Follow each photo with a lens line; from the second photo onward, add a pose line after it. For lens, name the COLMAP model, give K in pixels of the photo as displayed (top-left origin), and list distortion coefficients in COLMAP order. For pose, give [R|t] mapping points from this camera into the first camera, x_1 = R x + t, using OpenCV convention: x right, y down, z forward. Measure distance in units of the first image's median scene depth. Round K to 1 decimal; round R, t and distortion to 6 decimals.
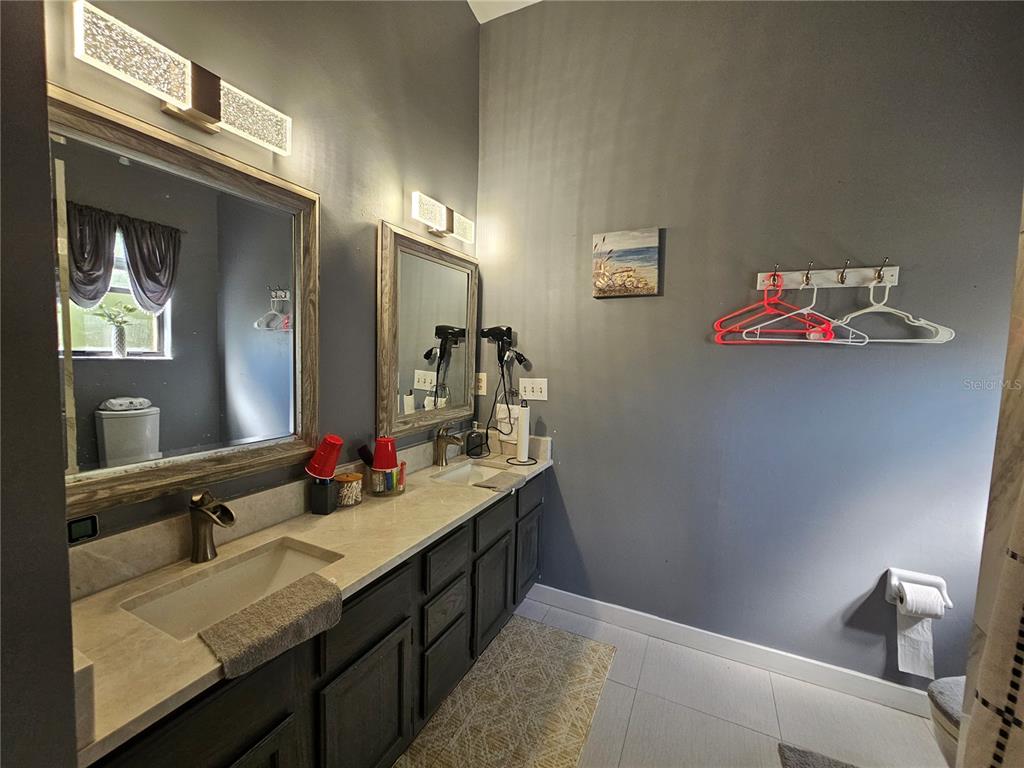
lens RADIAL K [[416.7, 0, 513.2], [0, 416.7, 384.8], [0, 0, 1]] dist [-0.003571, -0.000579]
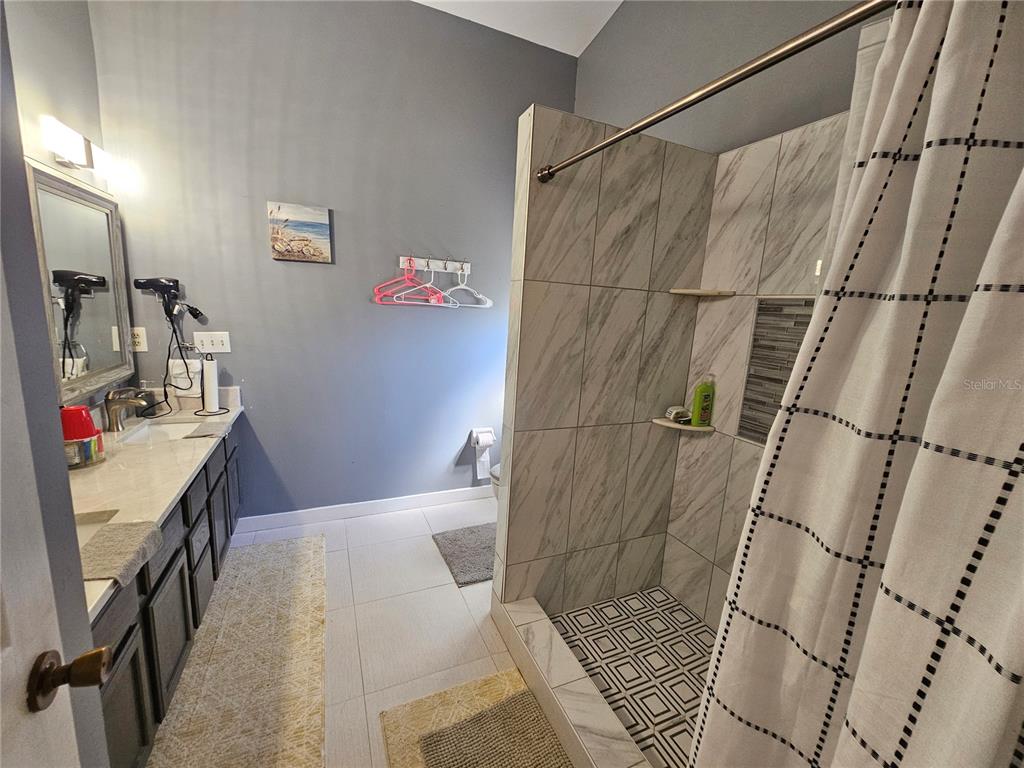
lens RADIAL K [[416.7, 0, 513.2], [0, 416.7, 384.8], [0, 0, 1]] dist [-0.003571, -0.000579]
pose [[0.647596, -0.132361, 0.750399, -0.292857], [0.018646, 0.987255, 0.158048, -0.039497], [-0.761755, -0.088360, 0.641811, -0.270135]]
